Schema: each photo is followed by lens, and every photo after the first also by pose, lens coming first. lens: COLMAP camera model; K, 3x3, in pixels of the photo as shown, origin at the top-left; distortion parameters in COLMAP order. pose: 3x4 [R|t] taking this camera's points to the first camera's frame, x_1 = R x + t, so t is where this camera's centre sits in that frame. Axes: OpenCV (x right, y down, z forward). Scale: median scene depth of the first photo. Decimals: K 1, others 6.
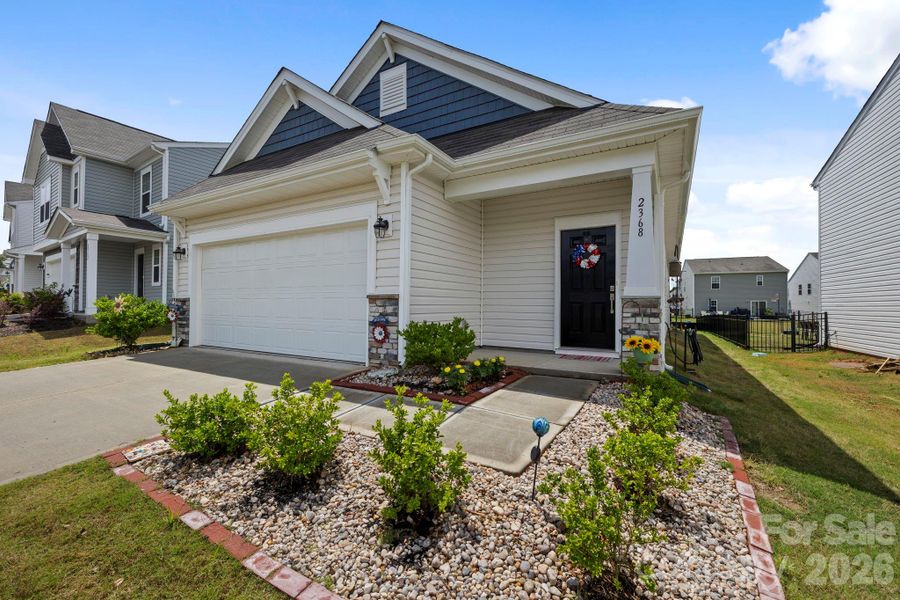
lens RADIAL K [[376.7, 0, 451.1], [0, 376.7, 297.2], [0, 0, 1]] dist [-0.001137, -0.000107]
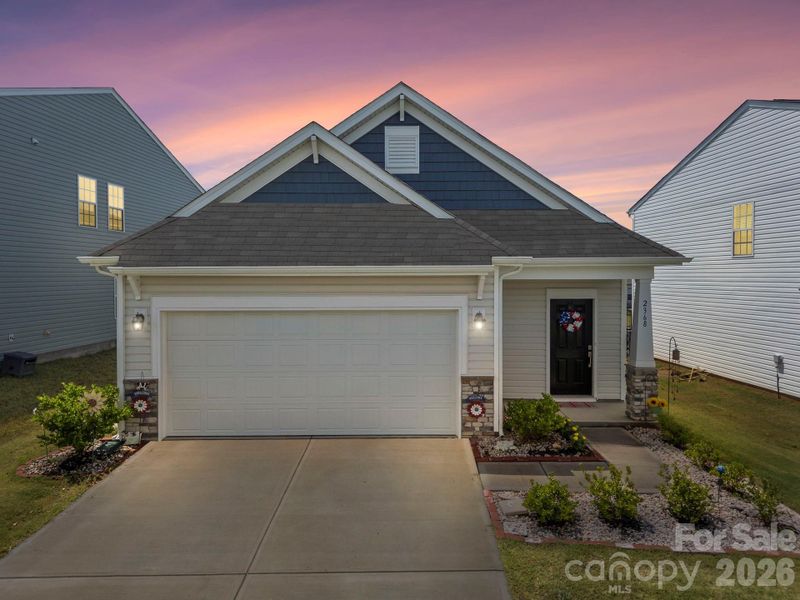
lens RADIAL K [[561.5, 0, 400.1], [0, 561.5, 284.7], [0, 0, 1]] dist [0.050491, -0.000766]
pose [[0.867019, -0.017139, 0.497981, -1.058305], [-0.002719, 0.999231, 0.039124, -0.302771], [-0.498268, -0.035275, 0.866305, -0.327357]]
